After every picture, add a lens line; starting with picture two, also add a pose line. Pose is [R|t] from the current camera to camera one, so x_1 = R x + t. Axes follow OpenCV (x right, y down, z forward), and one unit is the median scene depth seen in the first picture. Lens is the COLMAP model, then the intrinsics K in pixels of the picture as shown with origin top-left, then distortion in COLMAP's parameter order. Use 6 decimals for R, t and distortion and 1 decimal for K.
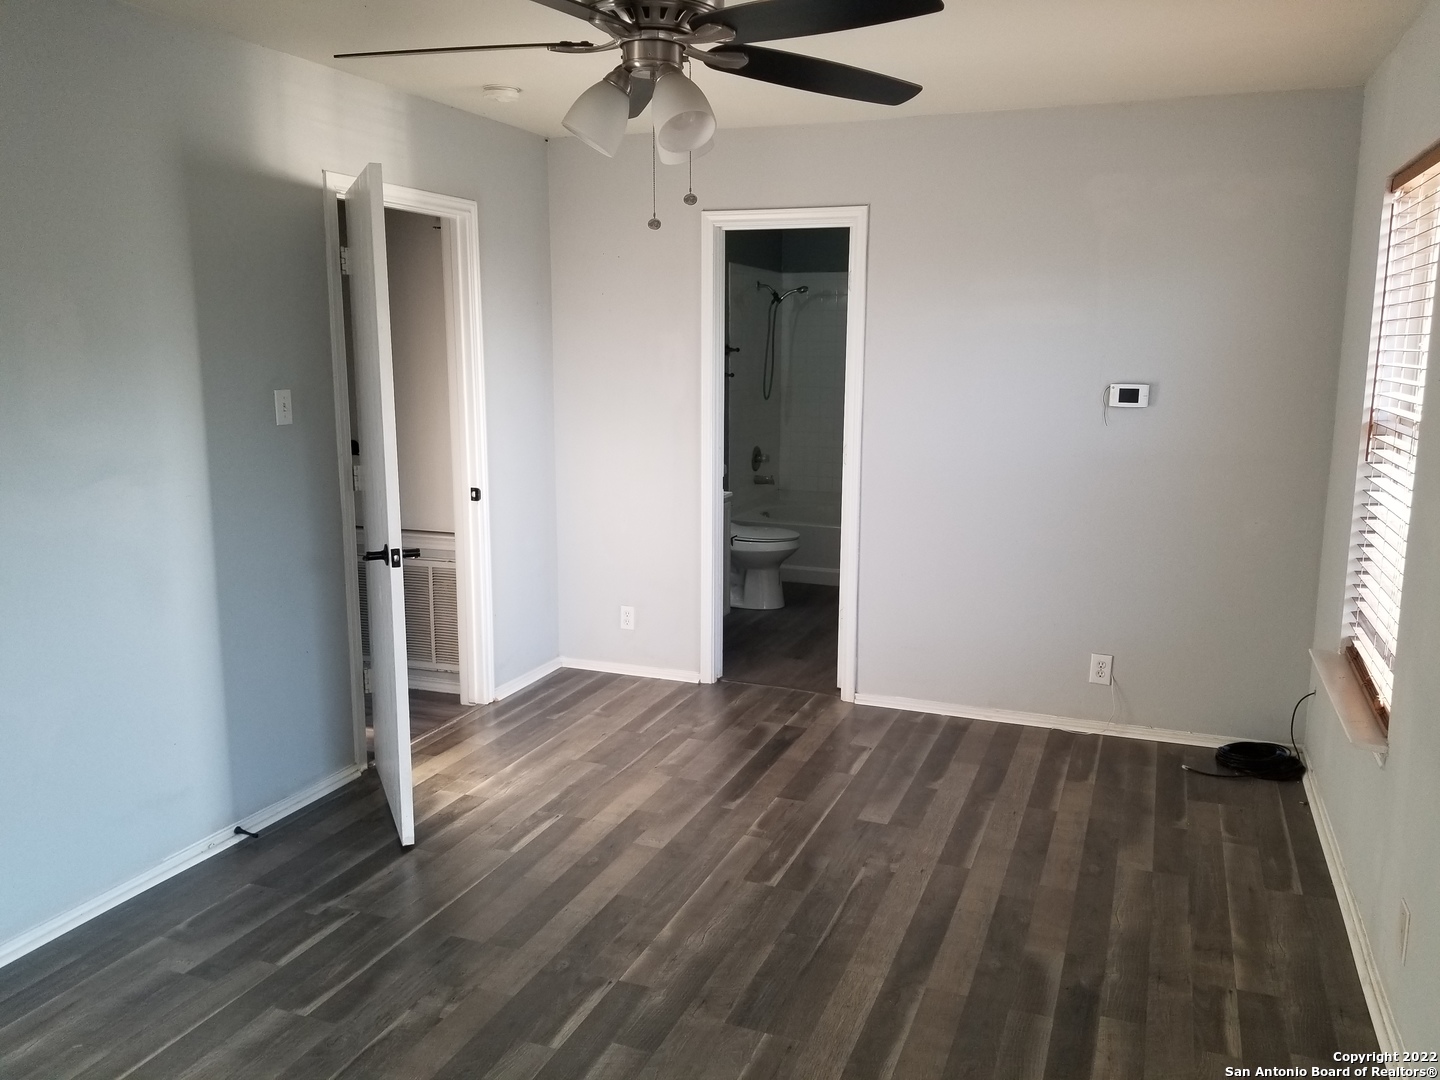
lens RADIAL K [[1131.8, 0, 734.2], [0, 1131.8, 537.8], [0, 0, 1]] dist [0.110024, -0.193551]
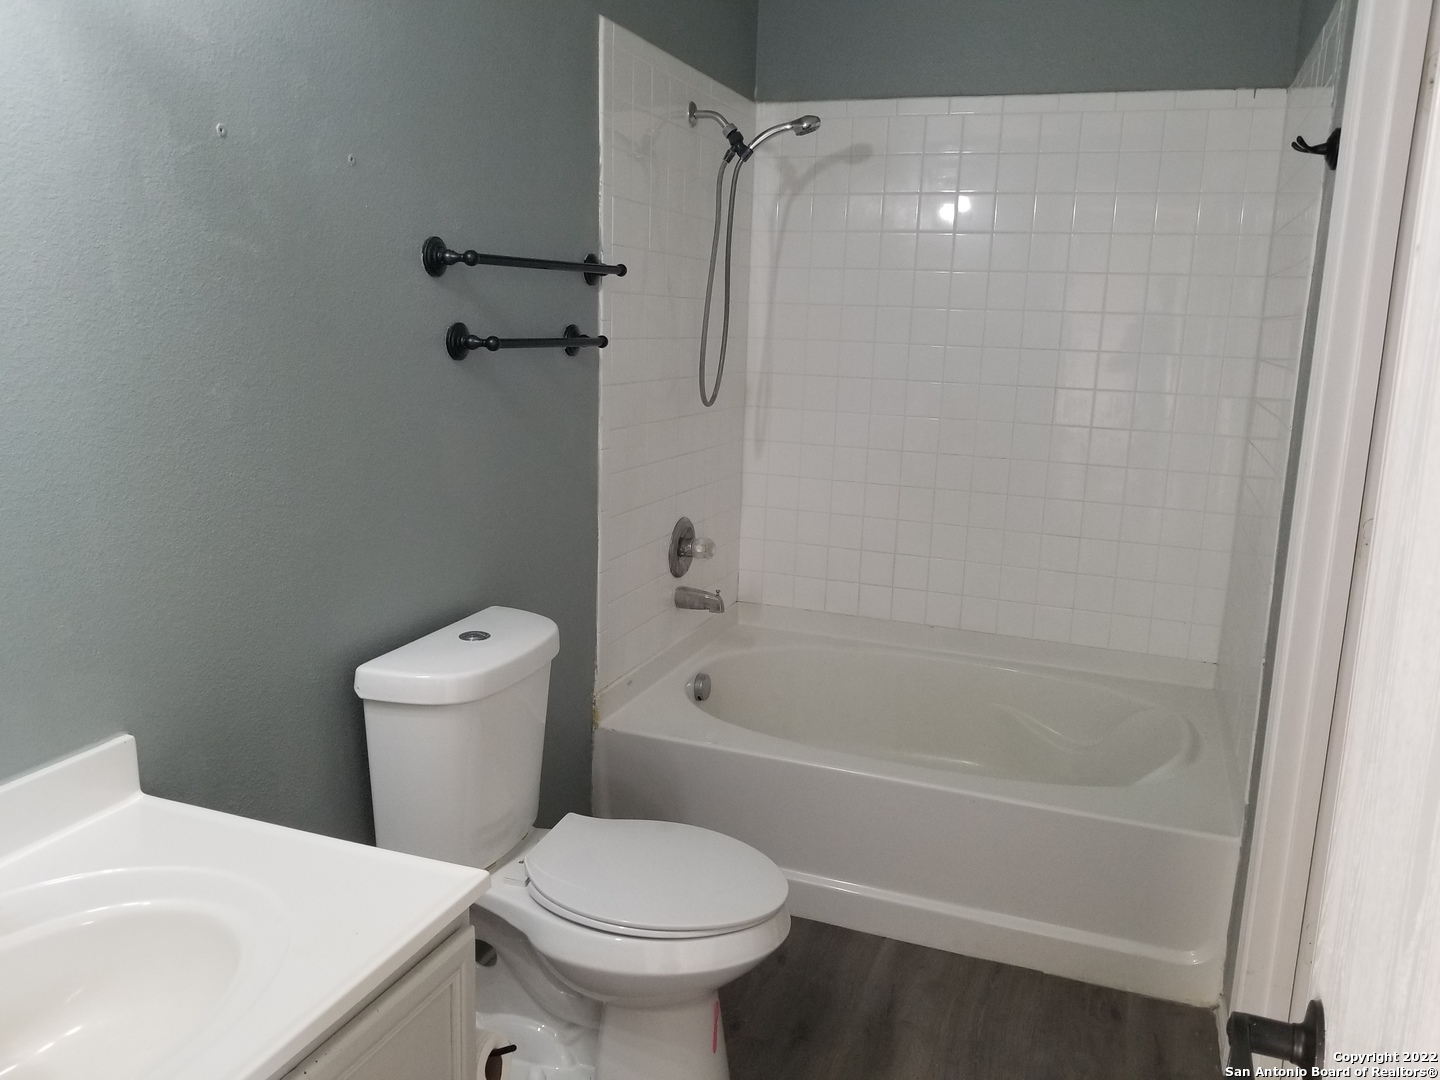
lens RADIAL K [[1131.8, 0, 734.2], [0, 1131.8, 537.8], [0, 0, 1]] dist [0.110024, -0.193551]
pose [[0.999442, 0.024095, 0.023126, 0.029244], [-0.024708, 0.999341, 0.026587, -0.085181], [-0.022470, -0.027144, 0.999379, 0.590328]]
